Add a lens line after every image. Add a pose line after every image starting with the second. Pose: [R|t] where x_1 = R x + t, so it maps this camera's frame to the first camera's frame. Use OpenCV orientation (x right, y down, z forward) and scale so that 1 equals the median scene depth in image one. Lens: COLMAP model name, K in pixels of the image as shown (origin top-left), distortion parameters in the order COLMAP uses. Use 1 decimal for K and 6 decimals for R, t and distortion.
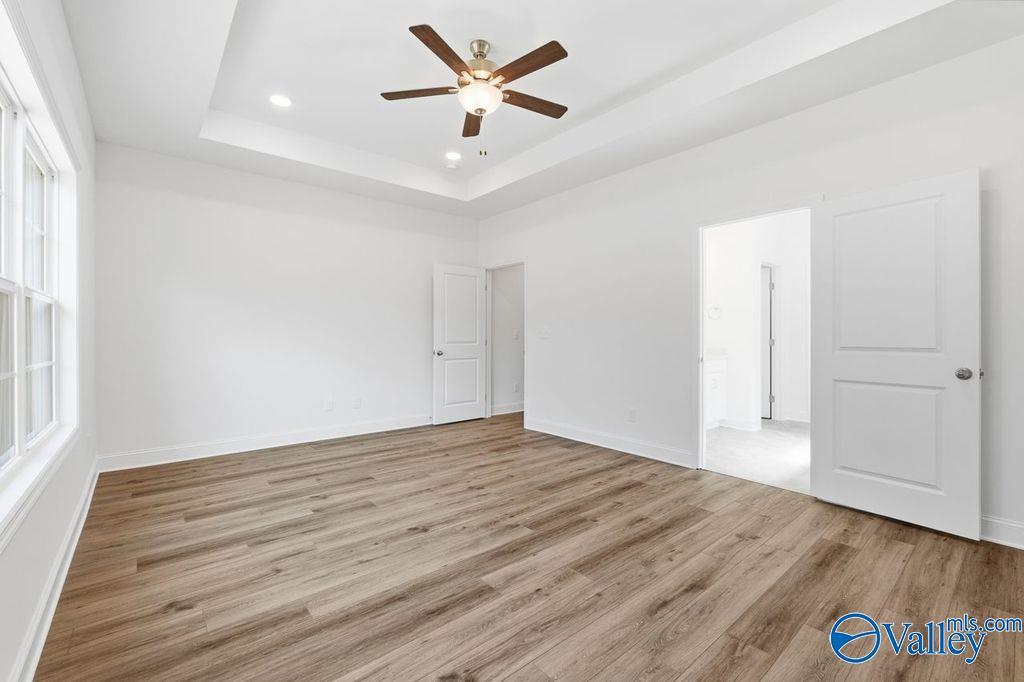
lens RADIAL K [[432.5, 0, 509.1], [0, 432.5, 337.8], [0, 0, 1]] dist [-0.008765, -0.000120]
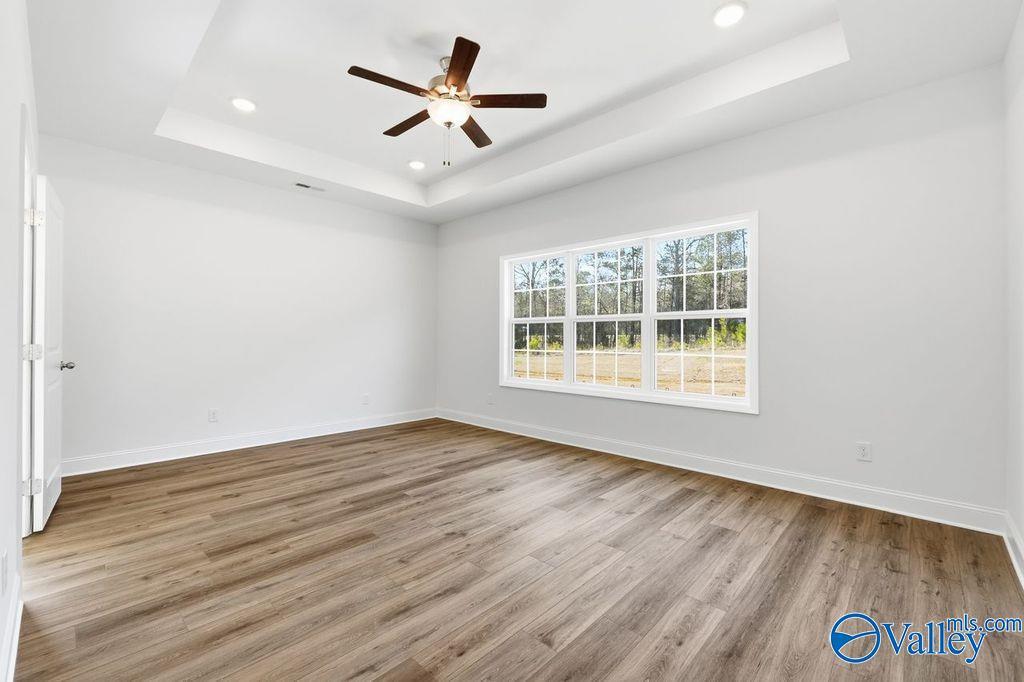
lens RADIAL K [[432.5, 0, 509.1], [0, 432.5, 337.8], [0, 0, 1]] dist [-0.008765, -0.000120]
pose [[-0.993869, -0.005709, -0.110414, -0.099016], [-0.005968, 0.999980, 0.002013, -0.006455], [0.110400, 0.002659, -0.993884, 2.103720]]
